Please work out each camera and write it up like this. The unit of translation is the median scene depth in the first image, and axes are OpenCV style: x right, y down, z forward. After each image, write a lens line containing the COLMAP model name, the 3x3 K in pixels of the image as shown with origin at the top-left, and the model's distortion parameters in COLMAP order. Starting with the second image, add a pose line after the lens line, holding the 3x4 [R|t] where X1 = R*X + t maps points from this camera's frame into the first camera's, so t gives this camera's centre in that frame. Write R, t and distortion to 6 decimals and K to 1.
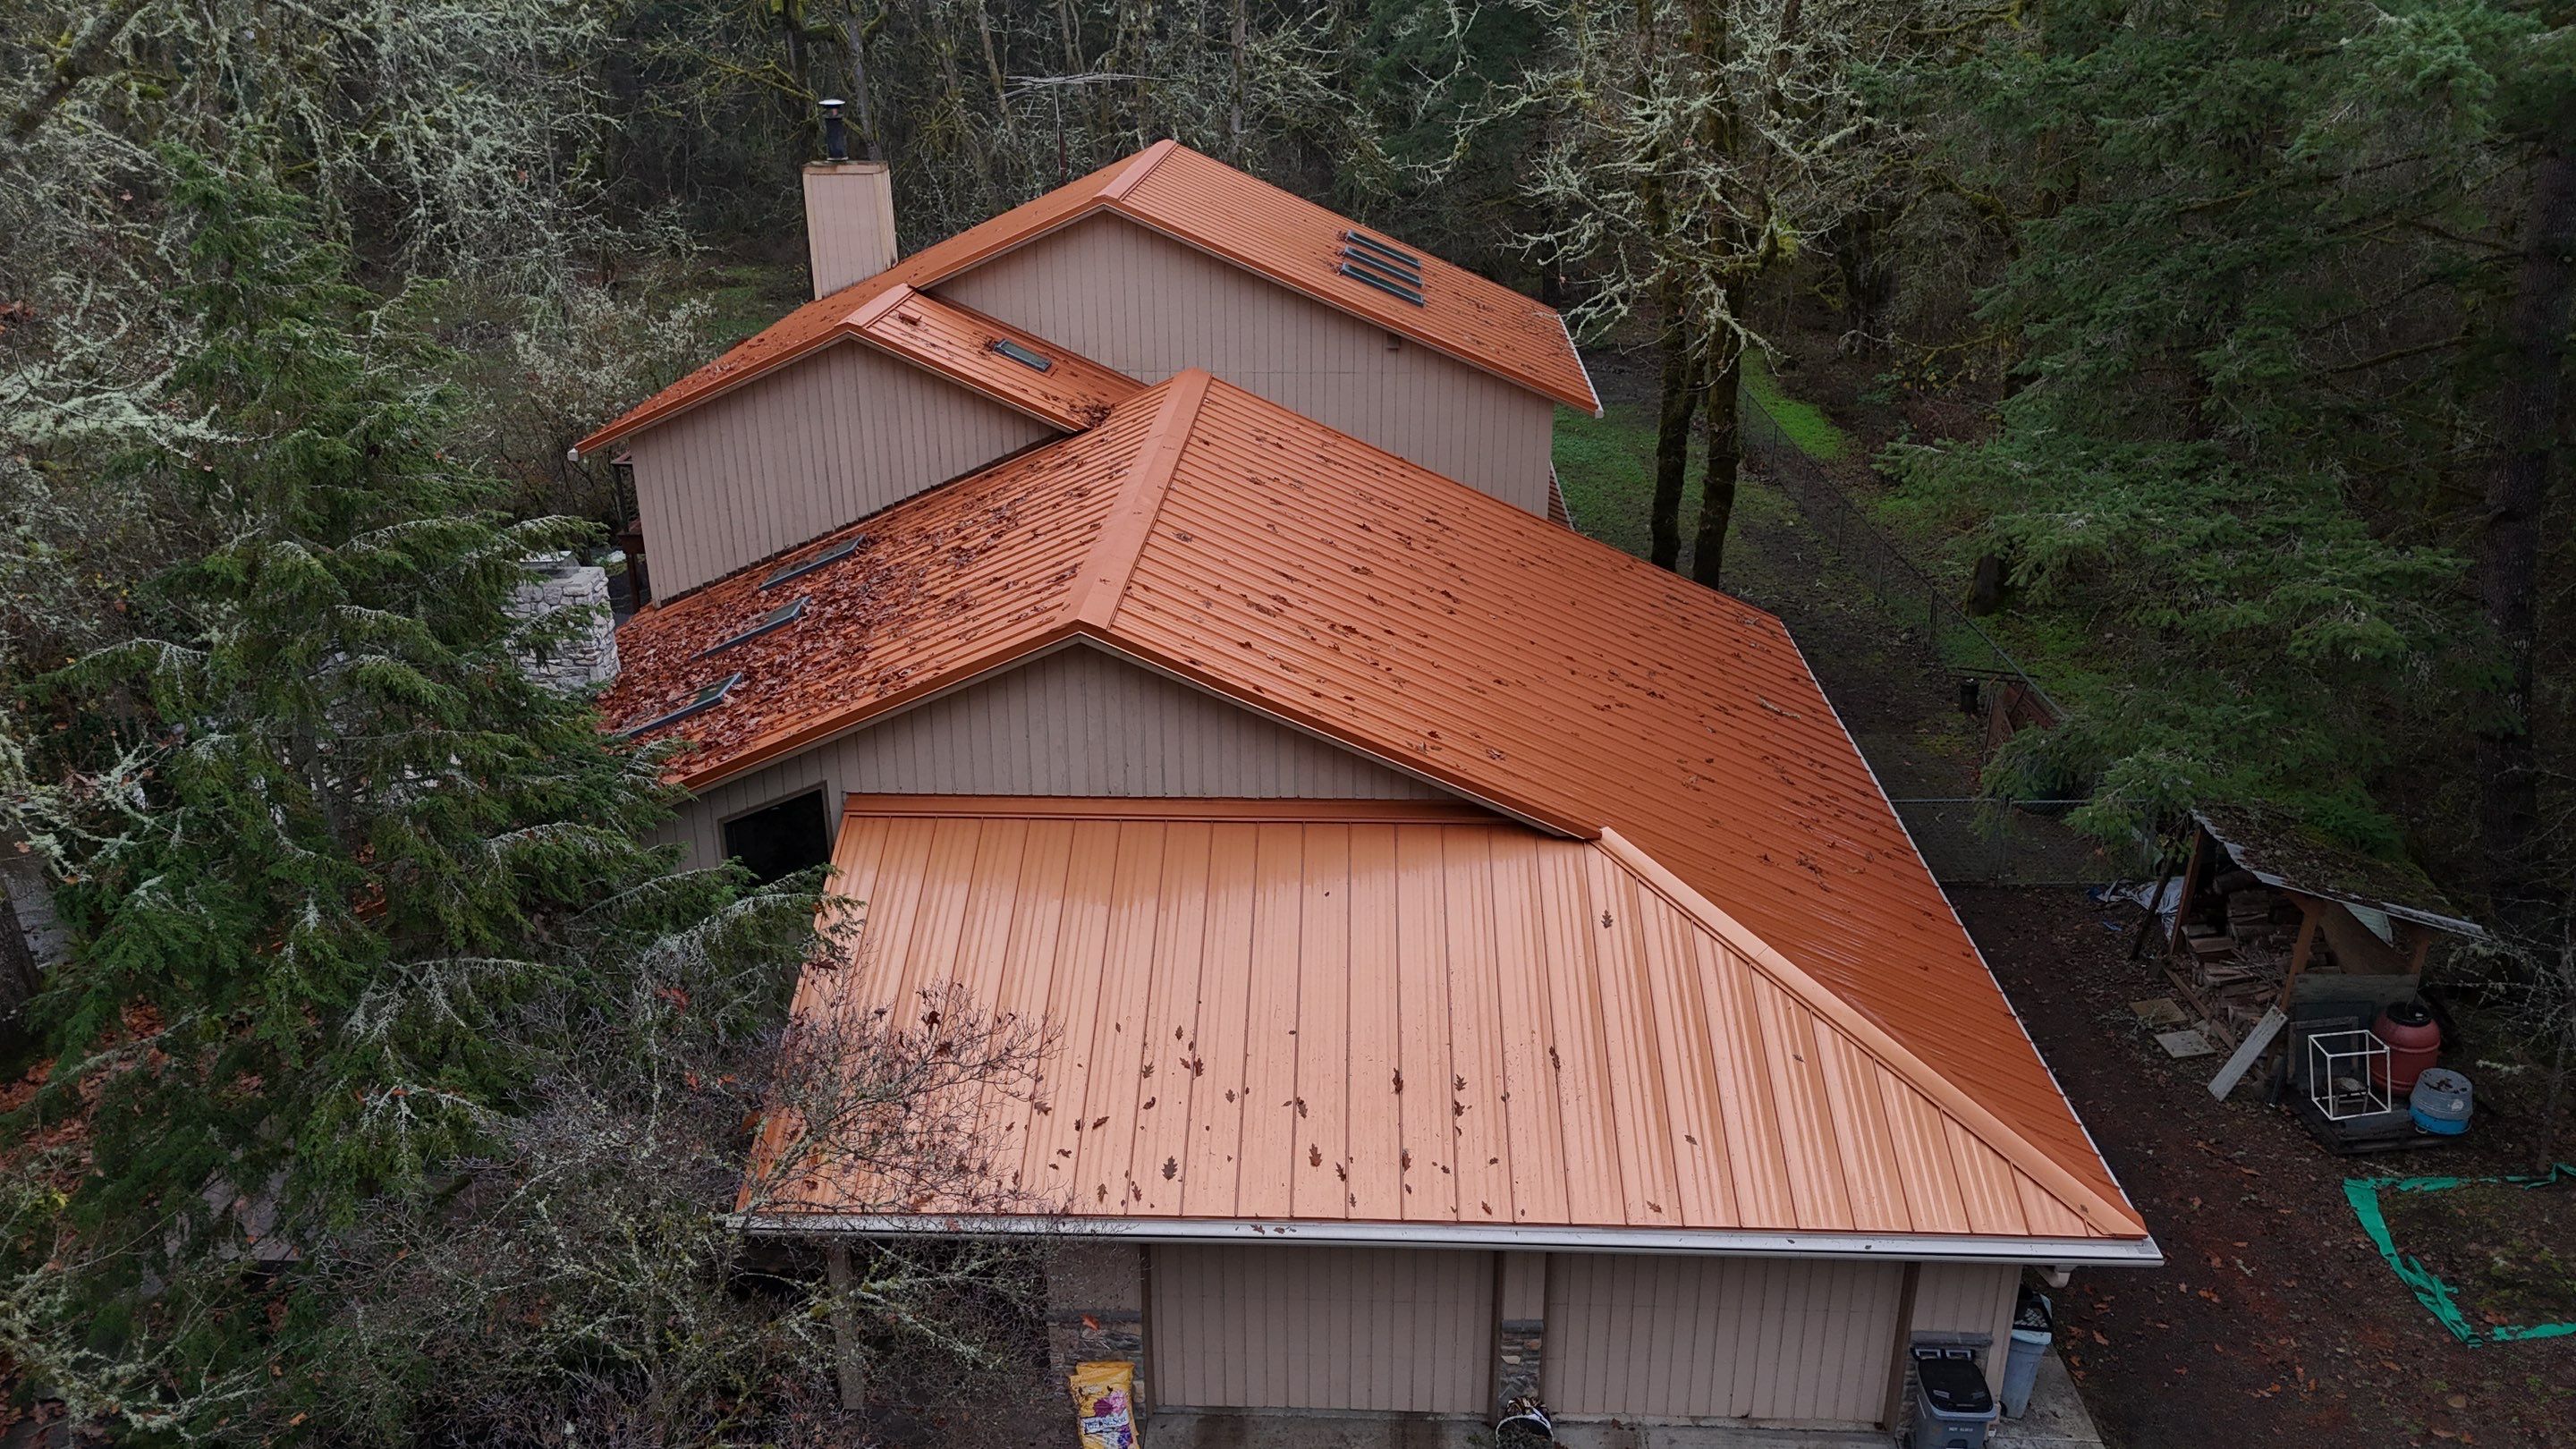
lens RADIAL K [[1958.1, 0, 1288.0], [0, 1958.1, 724.5], [0, 0, 1]] dist [0.051342, -0.050827]
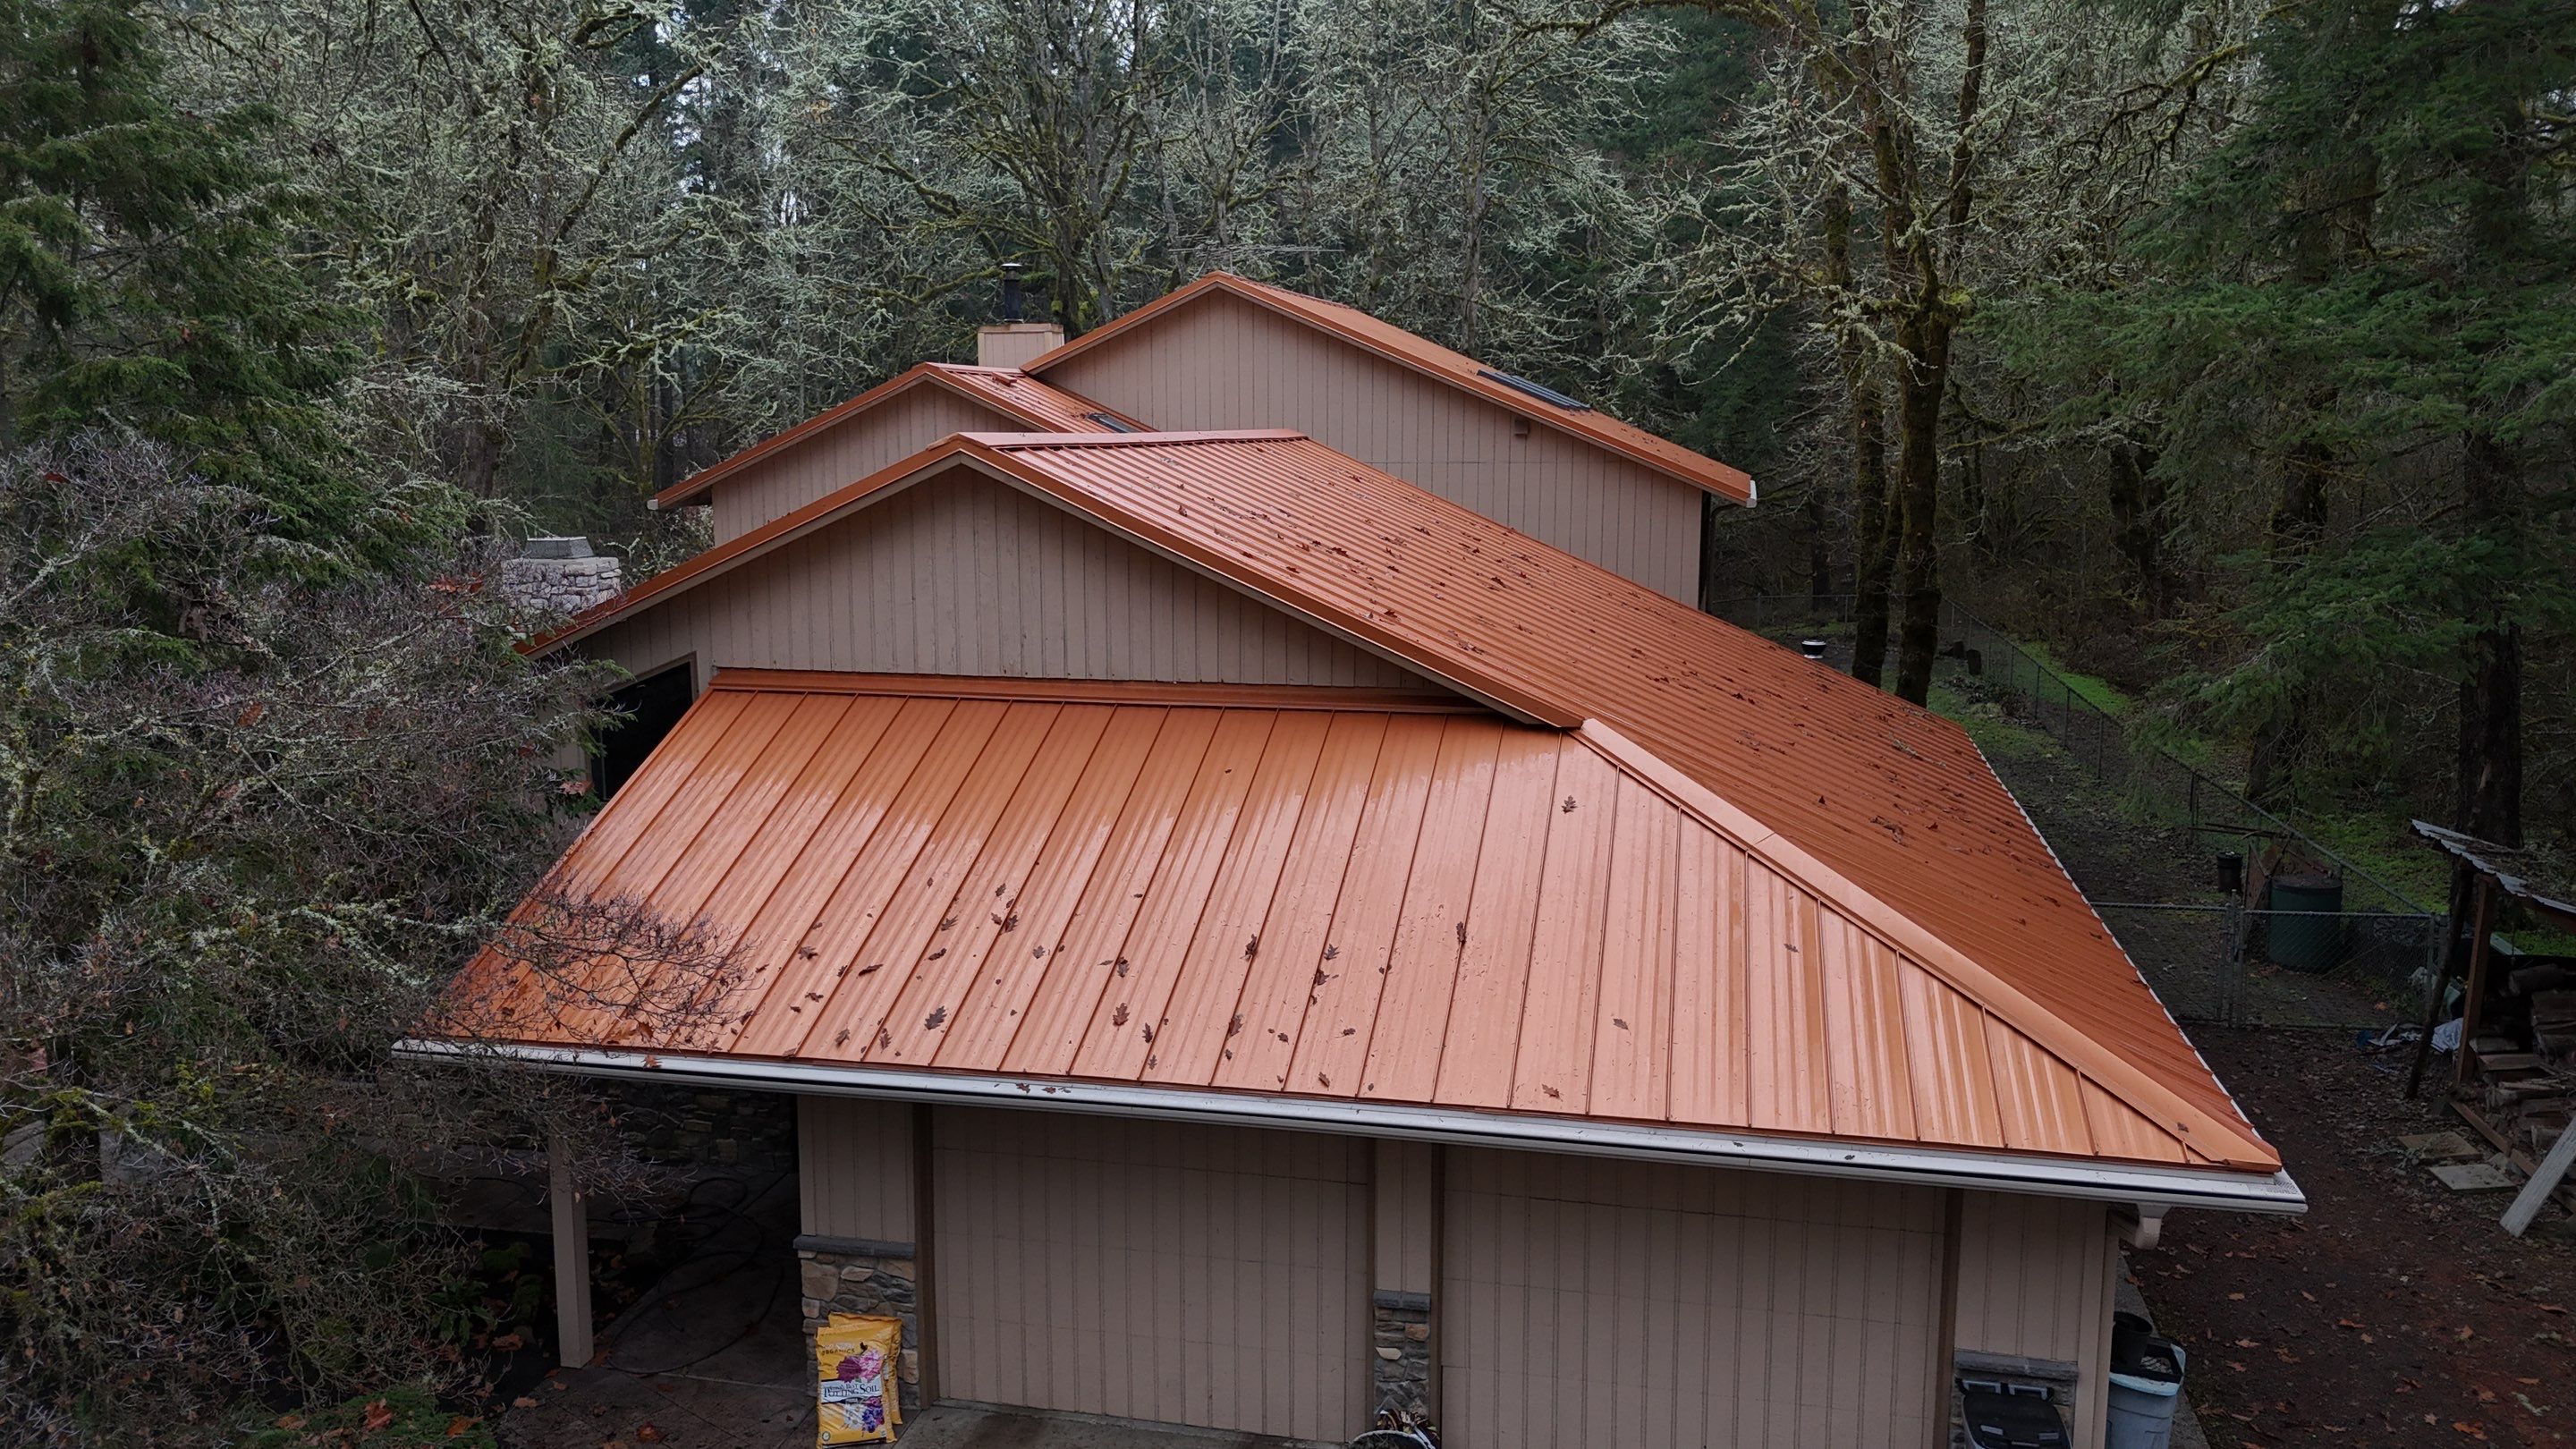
lens RADIAL K [[1958.1, 0, 1288.0], [0, 1958.1, 724.5], [0, 0, 1]] dist [0.051342, -0.050827]
pose [[0.982672, 0.030234, -0.182871, 0.198637], [-0.071739, 0.971752, -0.224835, 0.257042], [0.170908, 0.234058, 0.957083, 0.236297]]
